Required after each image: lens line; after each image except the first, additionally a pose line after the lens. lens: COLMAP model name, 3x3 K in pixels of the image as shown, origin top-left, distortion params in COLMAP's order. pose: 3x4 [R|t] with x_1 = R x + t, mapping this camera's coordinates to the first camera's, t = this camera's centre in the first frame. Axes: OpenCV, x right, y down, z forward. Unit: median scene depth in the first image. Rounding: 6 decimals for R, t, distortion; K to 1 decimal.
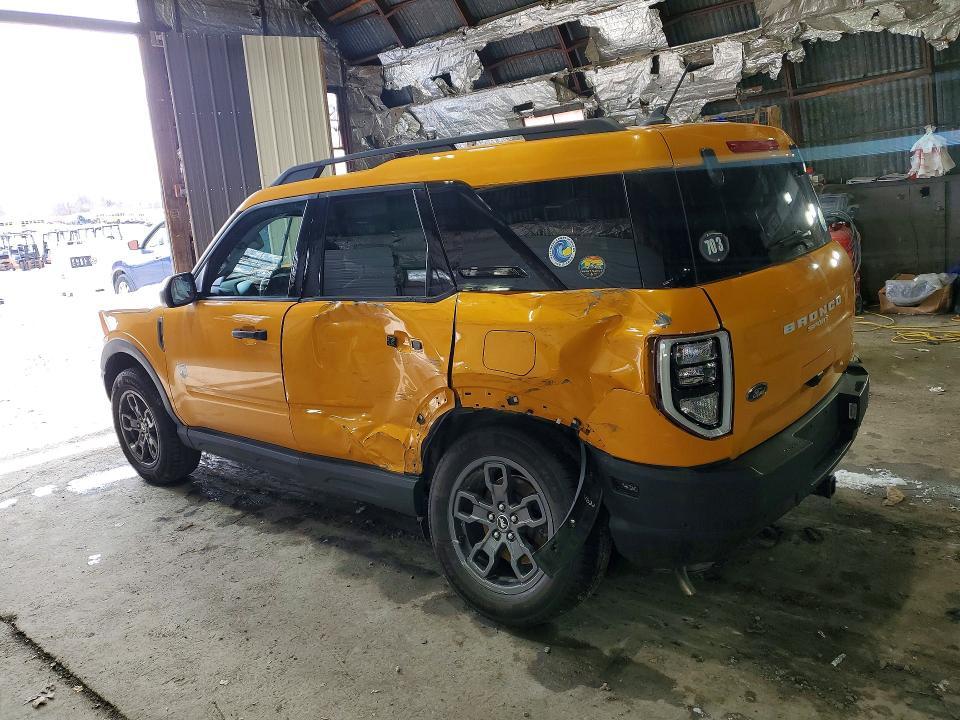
lens RADIAL K [[747.8, 0, 469.6], [0, 747.8, 357.0], [0, 0, 1]] dist [0.003002, 0.003558]
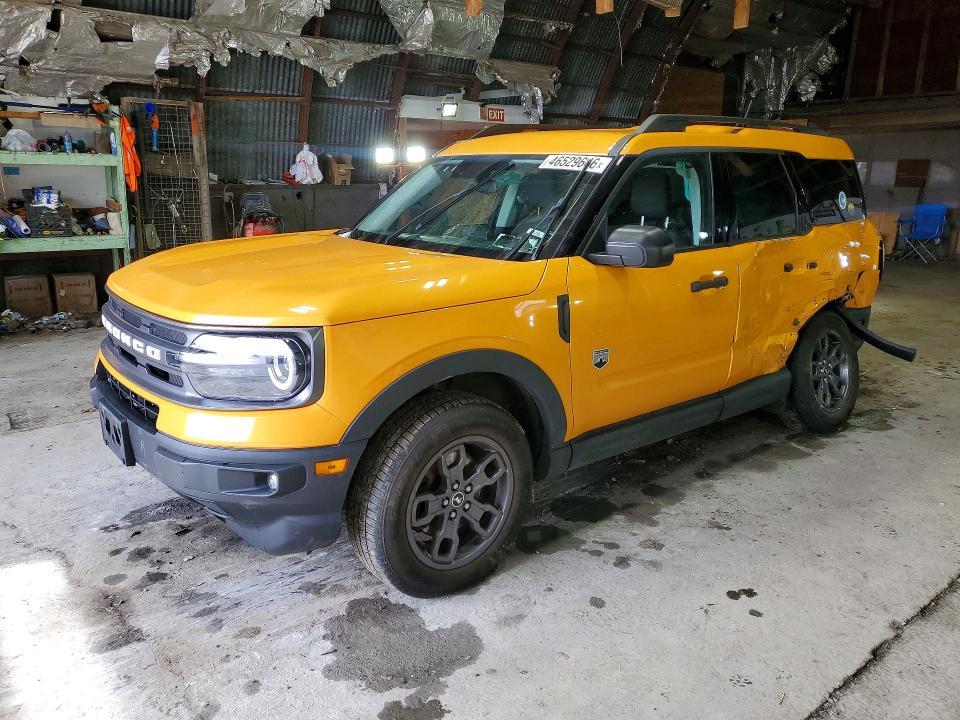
lens RADIAL K [[747.8, 0, 469.6], [0, 747.8, 357.0], [0, 0, 1]] dist [0.003002, 0.003558]
pose [[0.157012, -0.146166, 0.976720, -1.006965], [0.179598, 0.976722, 0.117295, -0.083856], [-0.971129, 0.157001, 0.179608, 0.881906]]
